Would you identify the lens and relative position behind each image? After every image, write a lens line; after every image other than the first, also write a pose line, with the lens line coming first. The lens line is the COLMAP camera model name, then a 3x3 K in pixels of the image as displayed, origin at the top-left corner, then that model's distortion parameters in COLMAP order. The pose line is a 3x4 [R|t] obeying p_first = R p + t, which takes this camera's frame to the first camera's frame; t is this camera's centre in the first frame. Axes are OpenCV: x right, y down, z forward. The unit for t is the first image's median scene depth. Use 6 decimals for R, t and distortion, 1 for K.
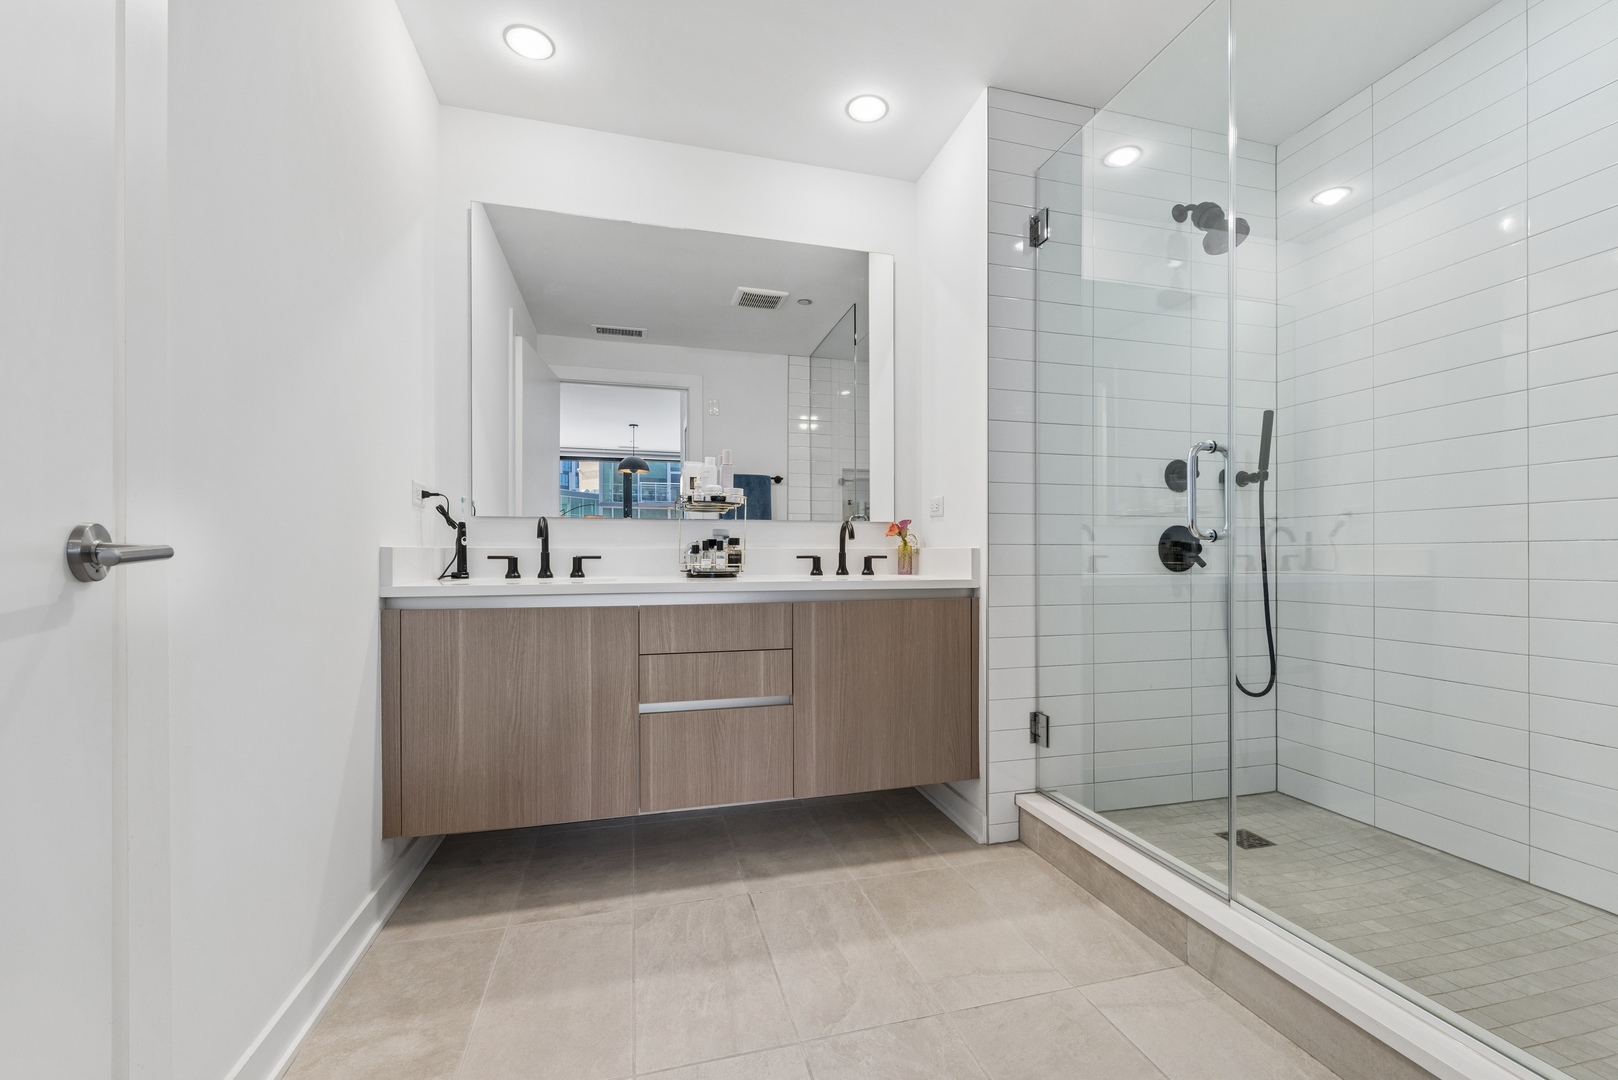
lens RADIAL K [[694.7, 0, 814.7], [0, 694.7, 551.2], [0, 0, 1]] dist [0.003778, -0.000842]
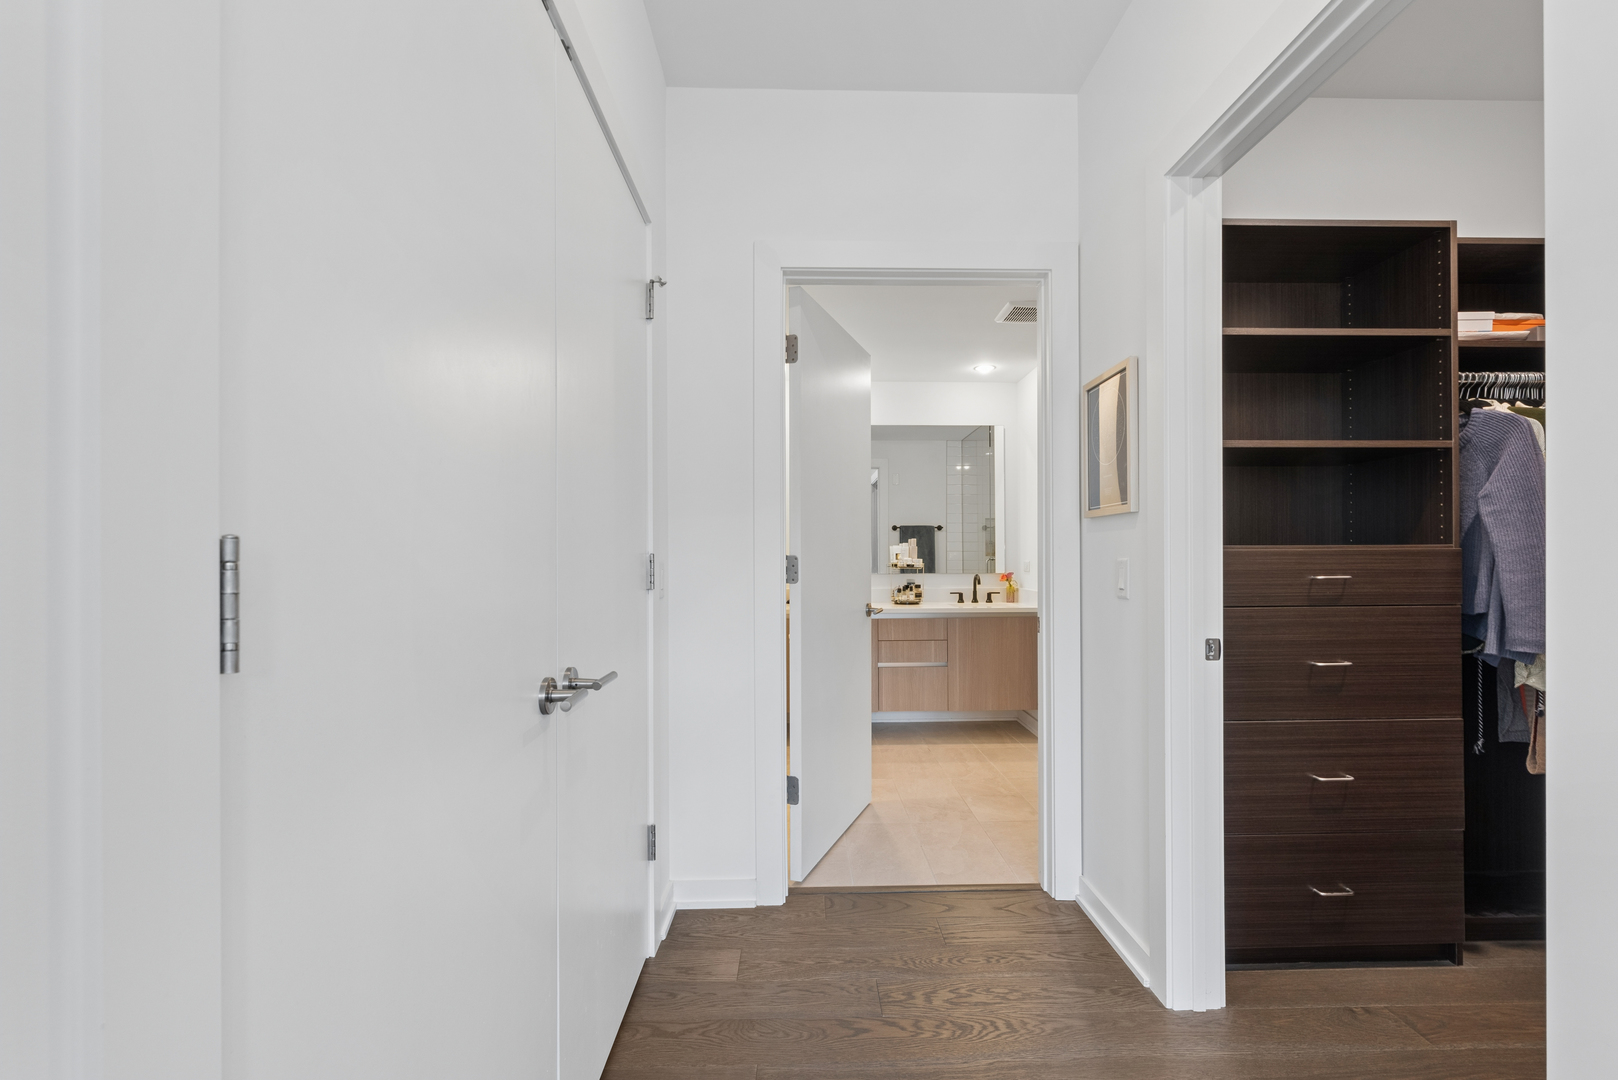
lens RADIAL K [[694.7, 0, 821.5], [0, 694.7, 545.3], [0, 0, 1]] dist [0.003778, -0.000842]
pose [[0.976026, -0.003076, -0.217631, 0.048869], [0.001548, 0.999973, -0.007191, -0.118950], [0.217648, 0.006681, 0.976005, -1.017313]]
